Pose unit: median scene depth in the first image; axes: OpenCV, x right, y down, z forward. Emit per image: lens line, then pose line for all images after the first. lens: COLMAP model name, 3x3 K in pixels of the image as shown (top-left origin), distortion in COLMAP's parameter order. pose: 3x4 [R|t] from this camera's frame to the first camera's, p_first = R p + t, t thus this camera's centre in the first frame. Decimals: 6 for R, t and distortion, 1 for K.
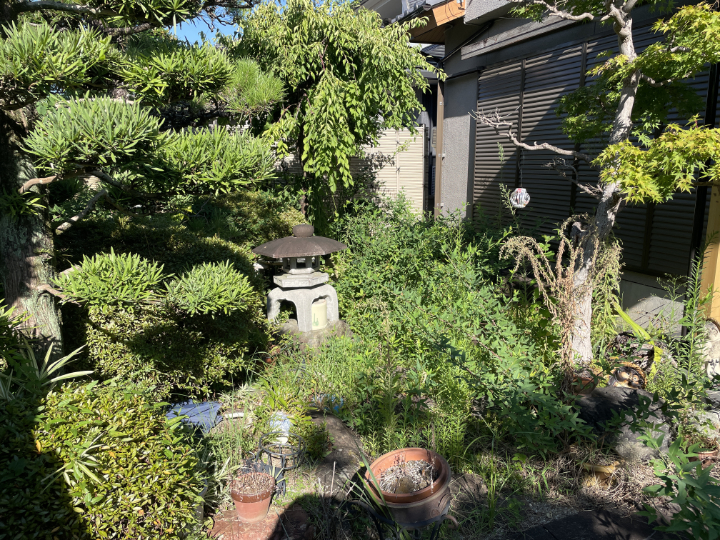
lens RADIAL K [[543.6, 0, 362.7], [0, 543.6, 269.7], [0, 0, 1]] dist [0.001148, -0.005361]
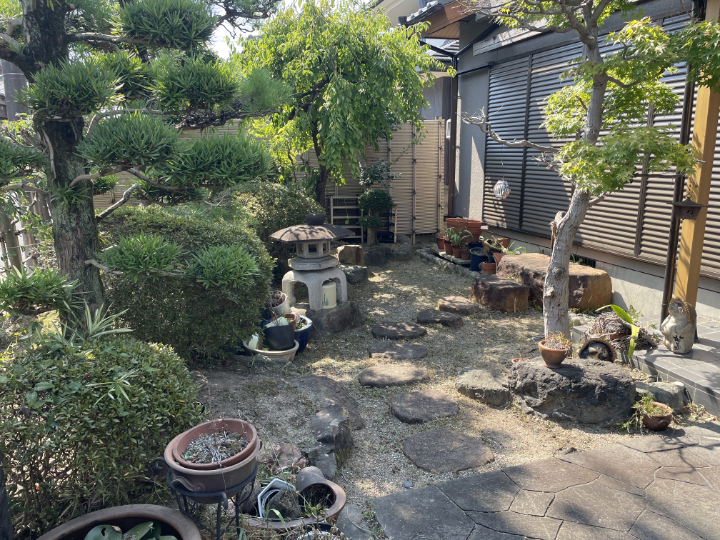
lens RADIAL K [[543.6, 0, 357.8], [0, 543.6, 270.3], [0, 0, 1]] dist [0.001148, -0.005361]
pose [[0.997717, 0.008324, -0.067024, 0.052987], [-0.007101, 0.999804, 0.018466, 0.011284], [0.067164, -0.017948, 0.997580, -0.096549]]
